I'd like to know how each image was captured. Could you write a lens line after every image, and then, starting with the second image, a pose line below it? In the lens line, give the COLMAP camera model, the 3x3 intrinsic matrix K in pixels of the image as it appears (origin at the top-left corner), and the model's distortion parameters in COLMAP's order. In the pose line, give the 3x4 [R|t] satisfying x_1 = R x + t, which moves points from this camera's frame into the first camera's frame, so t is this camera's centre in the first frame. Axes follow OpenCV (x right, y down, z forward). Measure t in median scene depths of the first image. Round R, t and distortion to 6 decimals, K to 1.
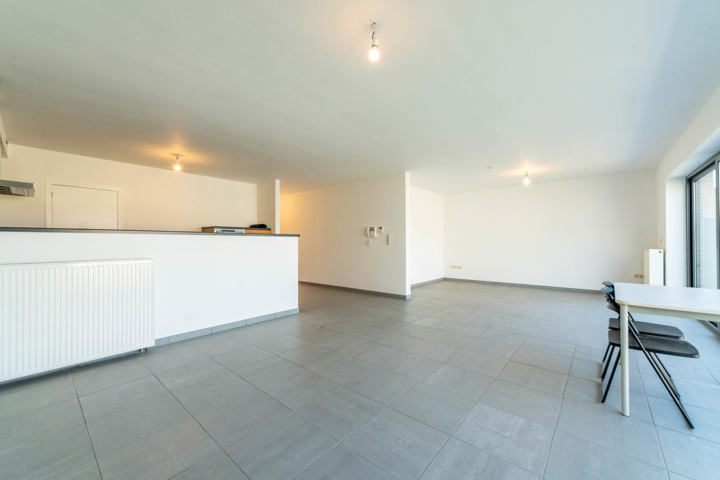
lens RADIAL K [[283.5, 0, 363.1], [0, 283.5, 242.2], [0, 0, 1]] dist [-0.000591, -0.000013]
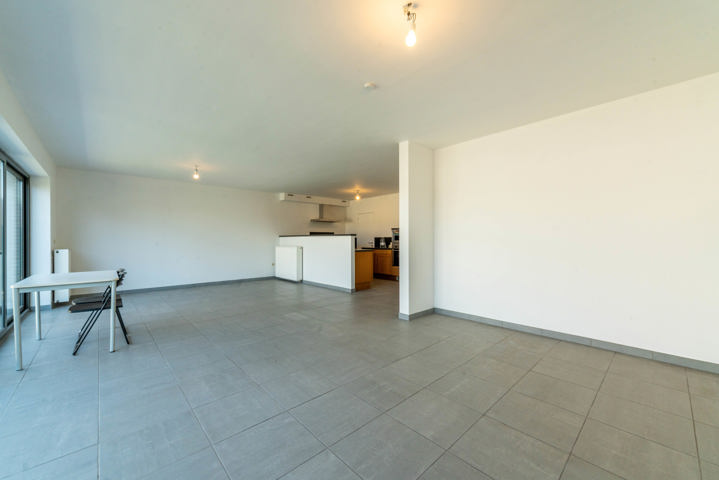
lens RADIAL K [[283.1, 0, 362.9], [0, 283.1, 240.4], [0, 0, 1]] dist [-0.000591, -0.000013]
pose [[-0.114467, 0.004607, -0.993416, 1.105260], [0.001287, 0.999989, 0.004489, -0.003914], [0.993426, -0.000765, -0.114472, 1.225911]]
